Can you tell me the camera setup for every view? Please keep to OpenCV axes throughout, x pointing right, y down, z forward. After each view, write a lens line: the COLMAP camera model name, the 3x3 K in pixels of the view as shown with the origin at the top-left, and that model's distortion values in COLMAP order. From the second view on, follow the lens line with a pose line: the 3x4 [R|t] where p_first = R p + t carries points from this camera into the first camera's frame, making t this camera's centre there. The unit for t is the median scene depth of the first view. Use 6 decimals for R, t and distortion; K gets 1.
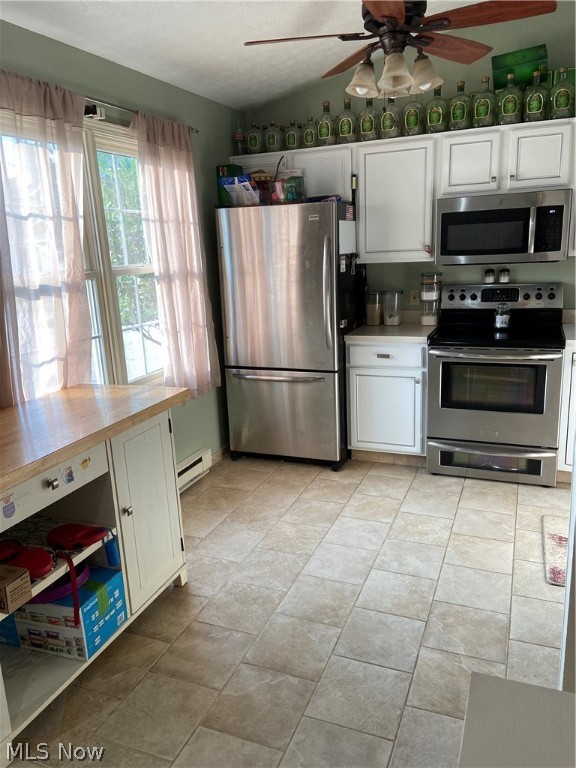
lens RADIAL K [[577.3, 0, 285.1], [0, 577.3, 384.9], [0, 0, 1]] dist [0.010711, -0.006550]
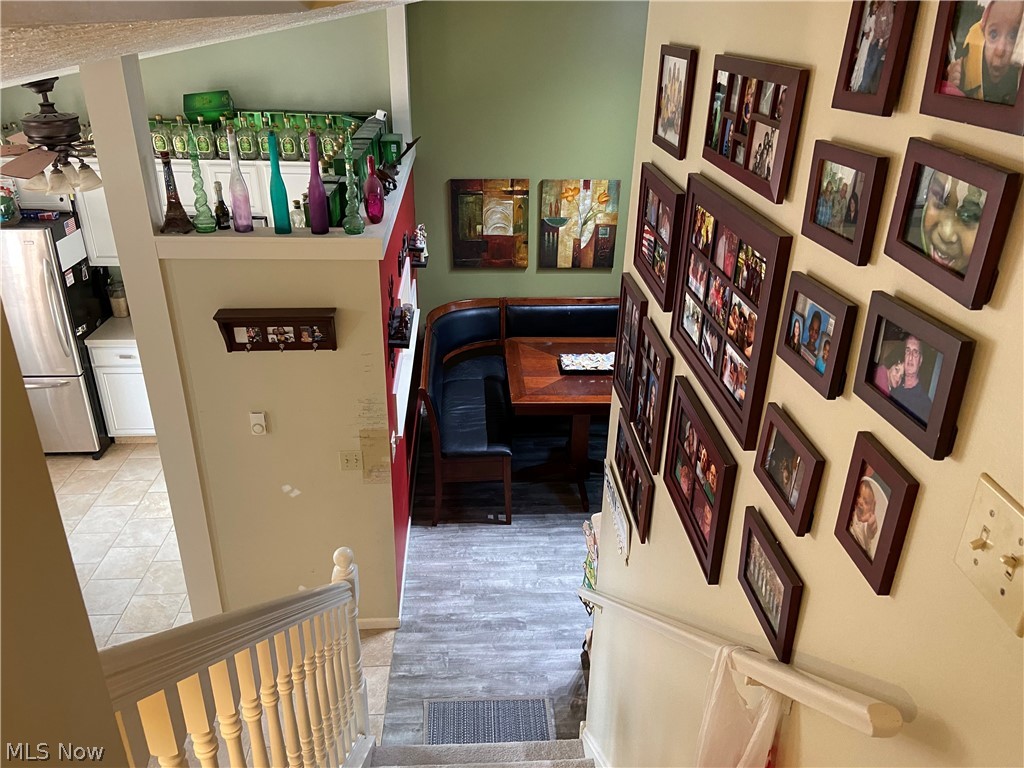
lens RADIAL K [[769.8, 0, 516.0], [0, 769.8, 379.9], [0, 0, 1]] dist [0.010711, -0.006550]
pose [[0.889395, -0.133904, 0.437089, 0.190862], [0.051267, 0.979323, 0.195702, -0.268770], [-0.454256, -0.151648, 0.877869, -0.689992]]
